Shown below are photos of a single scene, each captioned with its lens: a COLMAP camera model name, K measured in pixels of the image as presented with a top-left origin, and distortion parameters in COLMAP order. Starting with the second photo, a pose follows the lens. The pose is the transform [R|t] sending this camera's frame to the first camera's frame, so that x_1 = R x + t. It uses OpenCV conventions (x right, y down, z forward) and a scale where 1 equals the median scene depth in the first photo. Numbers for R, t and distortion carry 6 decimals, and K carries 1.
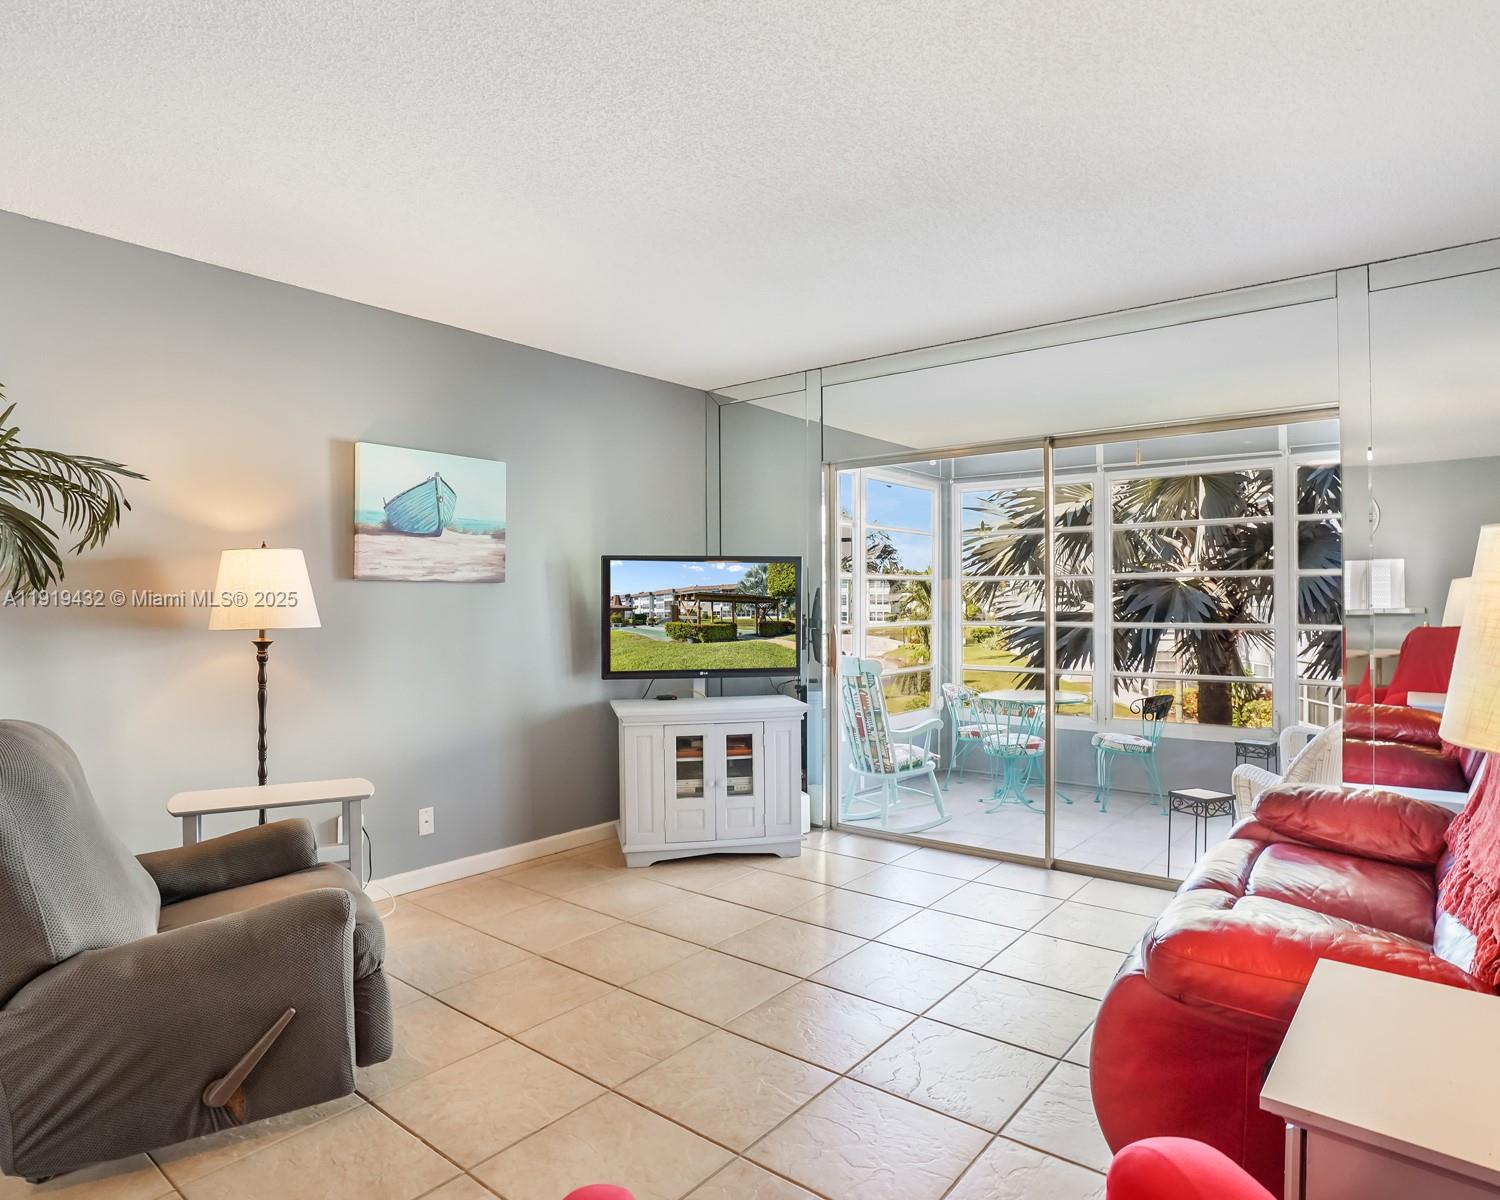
lens RADIAL K [[886.9, 0, 747.6], [0, 886.9, 590.5], [0, 0, 1]] dist [-0.051973, 0.000784]
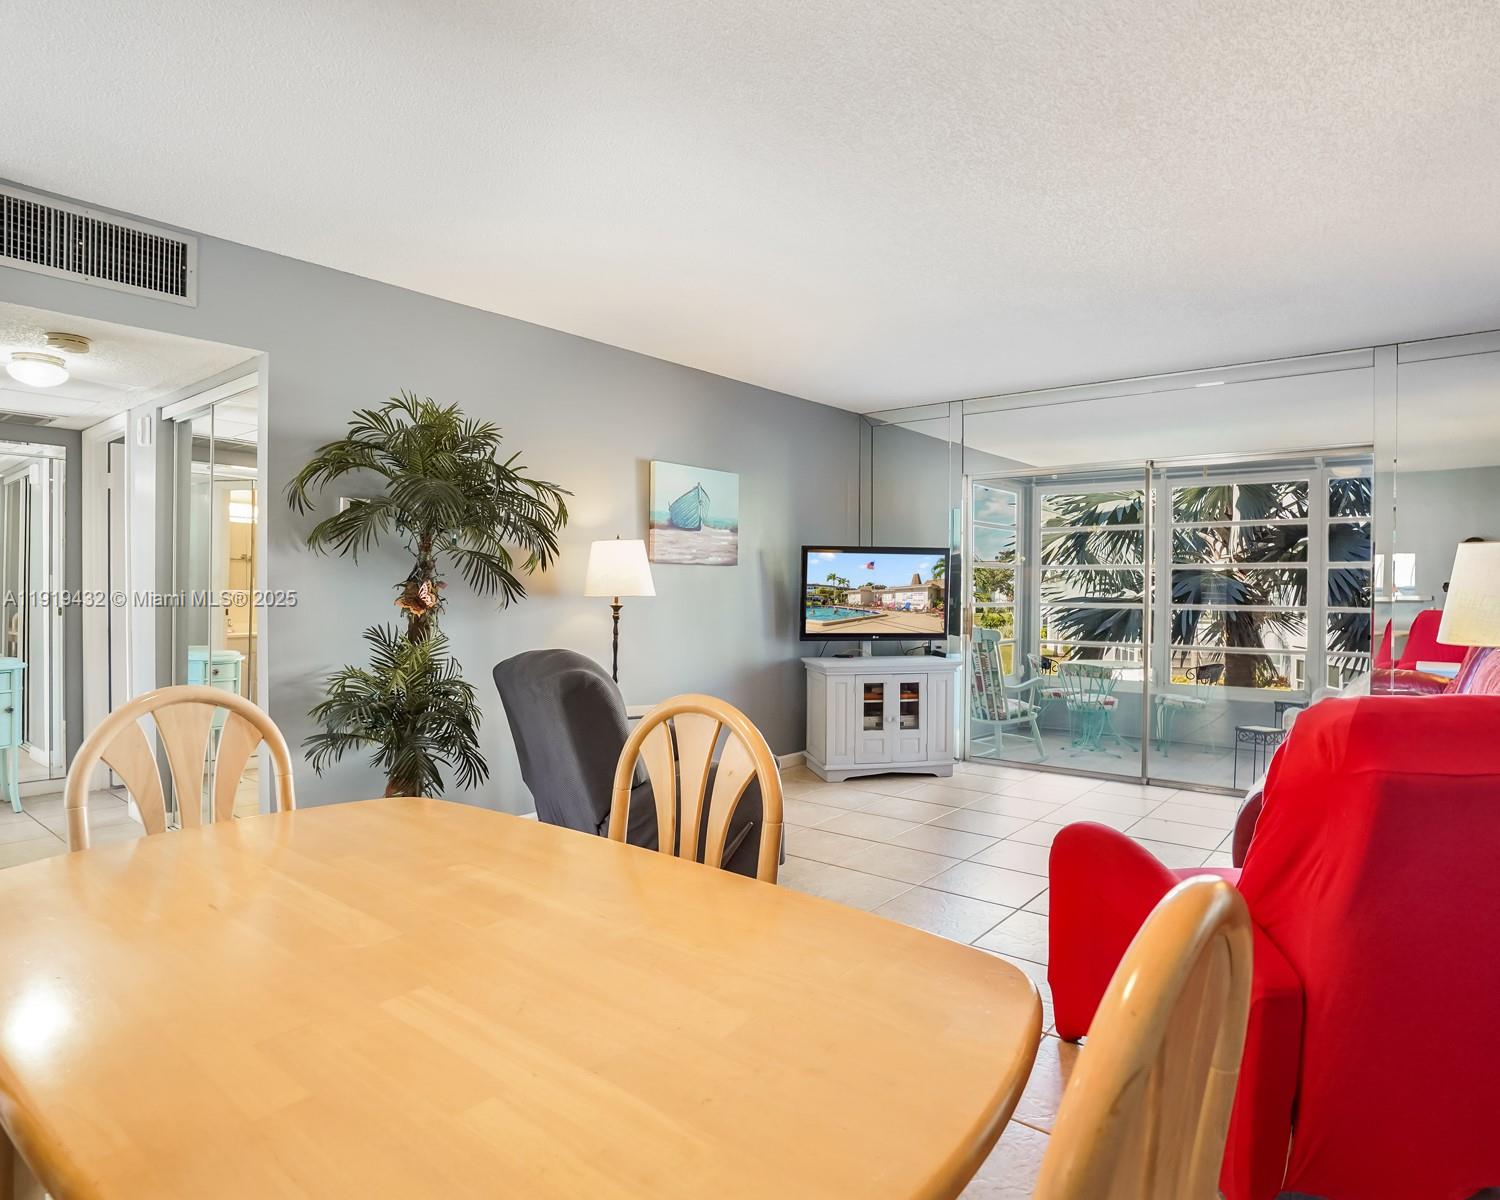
lens RADIAL K [[869.7, 0, 747.6], [0, 869.7, 596.1], [0, 0, 1]] dist [-0.072955, 0.034545]
pose [[0.999850, 0.010795, -0.013539, -0.215218], [-0.010491, 0.999694, 0.022396, 0.006460], [0.013777, -0.022250, 0.999658, -0.265795]]
